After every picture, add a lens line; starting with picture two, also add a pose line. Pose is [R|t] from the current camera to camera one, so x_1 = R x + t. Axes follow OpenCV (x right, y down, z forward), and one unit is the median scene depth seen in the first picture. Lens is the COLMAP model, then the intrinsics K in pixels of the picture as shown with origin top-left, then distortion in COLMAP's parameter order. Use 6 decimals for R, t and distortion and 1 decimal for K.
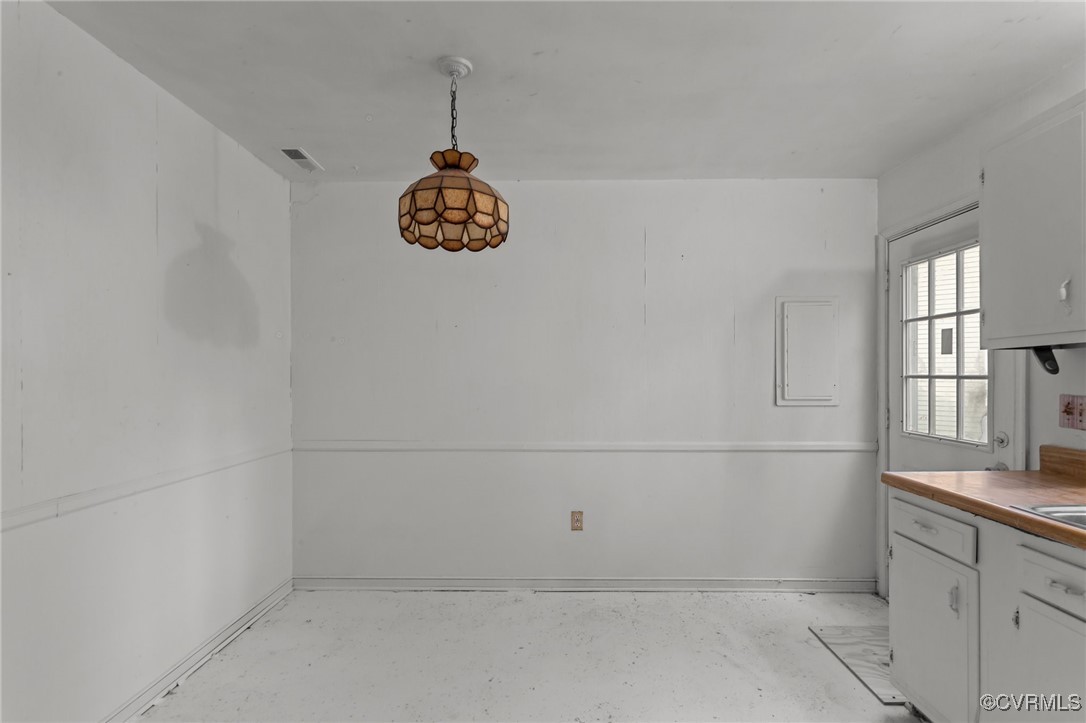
lens RADIAL K [[527.8, 0, 531.1], [0, 527.8, 364.3], [0, 0, 1]] dist [-0.020925, 0.000324]
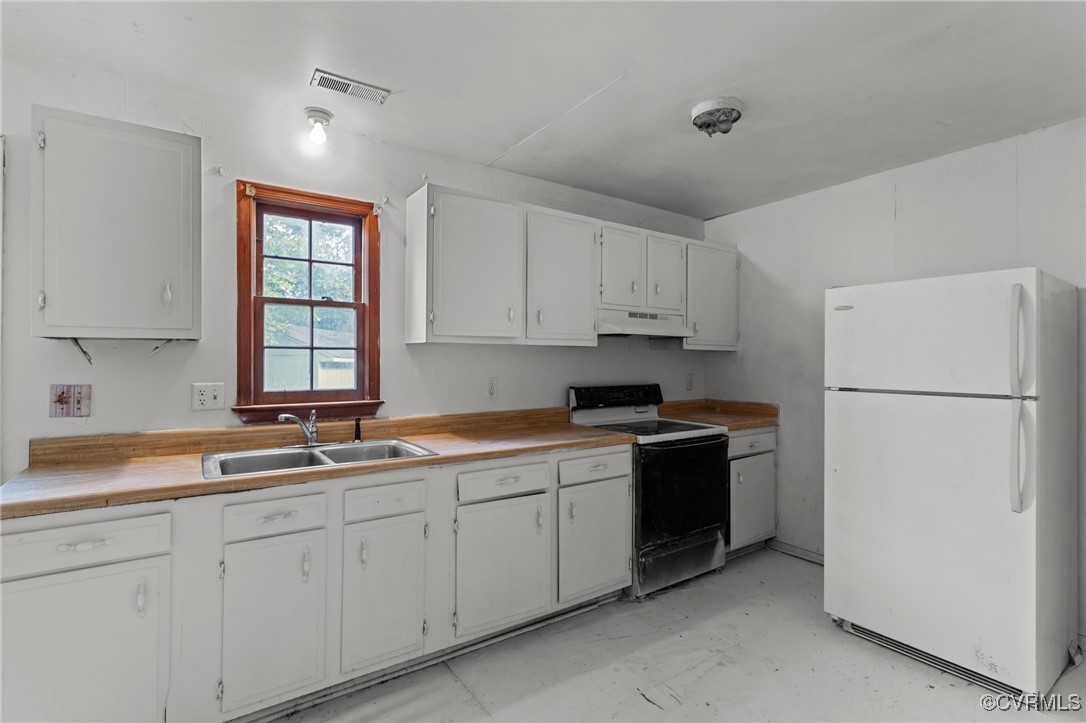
lens RADIAL K [[511.7, 0, 548.5], [0, 511.7, 358.5], [0, 0, 1]] dist [0.002732, 0.000325]
pose [[-0.612519, 0.005085, 0.790440, -0.349373], [-0.014551, 0.999737, -0.017707, 0.011507], [-0.790322, -0.022347, -0.612284, 0.868903]]
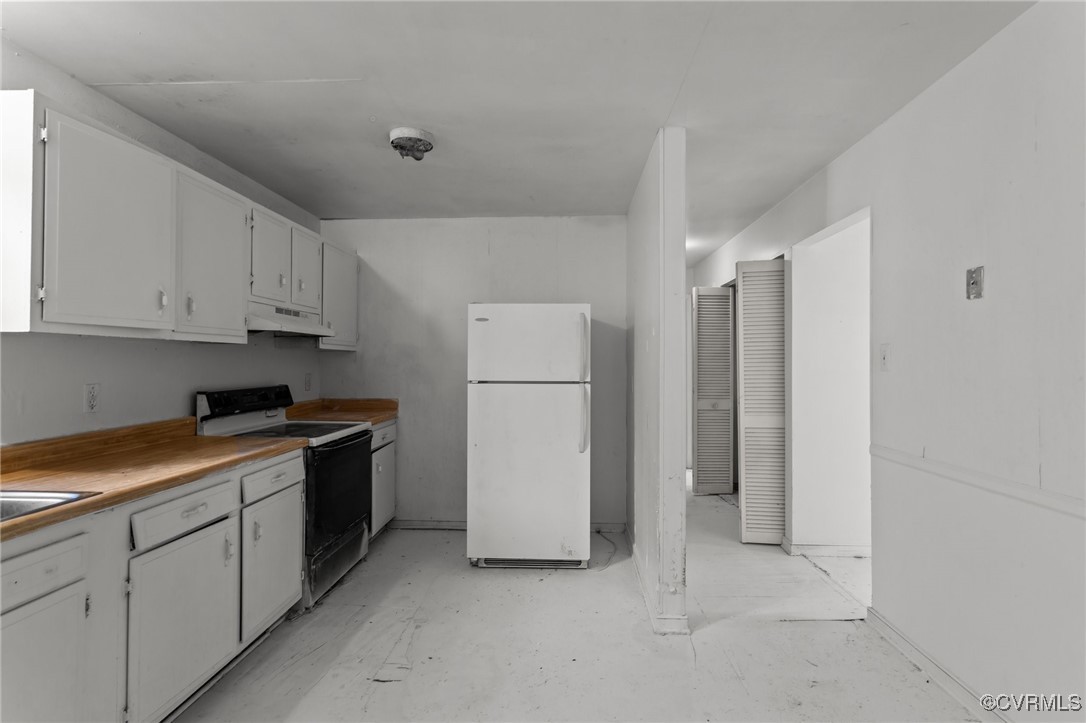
lens RADIAL K [[512.0, 0, 547.2], [0, 512.0, 356.4], [0, 0, 1]] dist [0.001825, 0.000954]
pose [[-0.999985, 0.002360, -0.004907, 0.006730], [0.002495, 0.999610, -0.027804, 0.018942], [0.004839, -0.027816, -0.999601, 1.174758]]
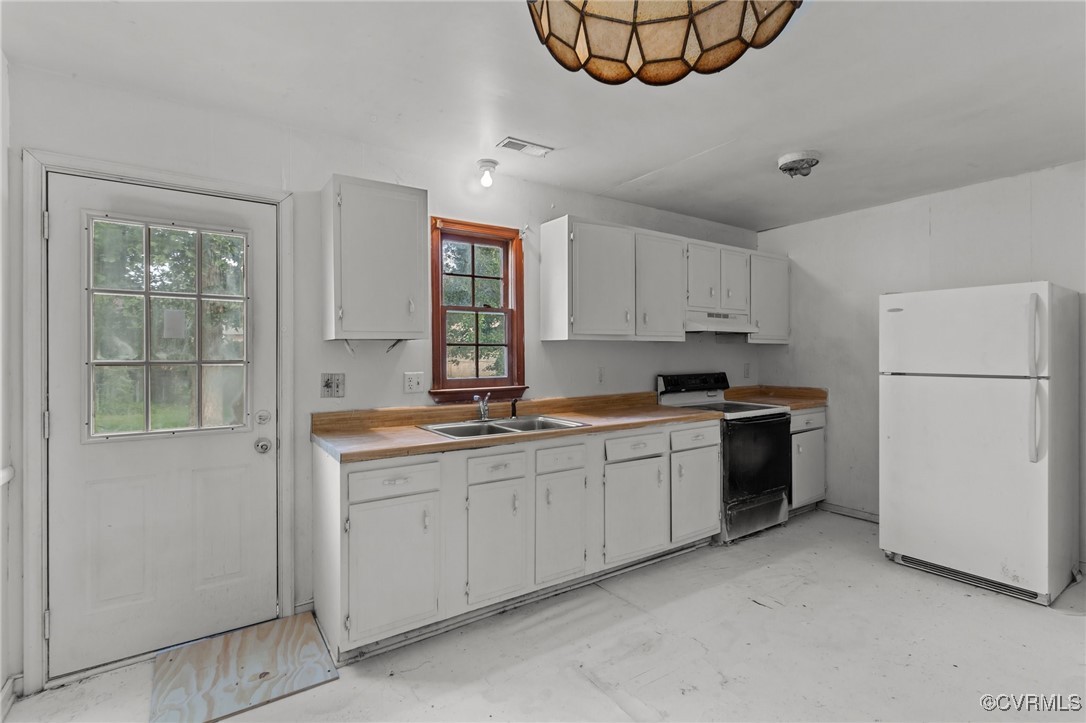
lens RADIAL K [[512.0, 0, 547.2], [0, 512.0, 356.4], [0, 0, 1]] dist [0.001825, 0.000954]
pose [[-0.610552, 0.003345, 0.791969, -0.406835], [-0.006572, 0.999935, -0.009290, 0.022192], [-0.791949, -0.010877, -0.610491, 1.381913]]
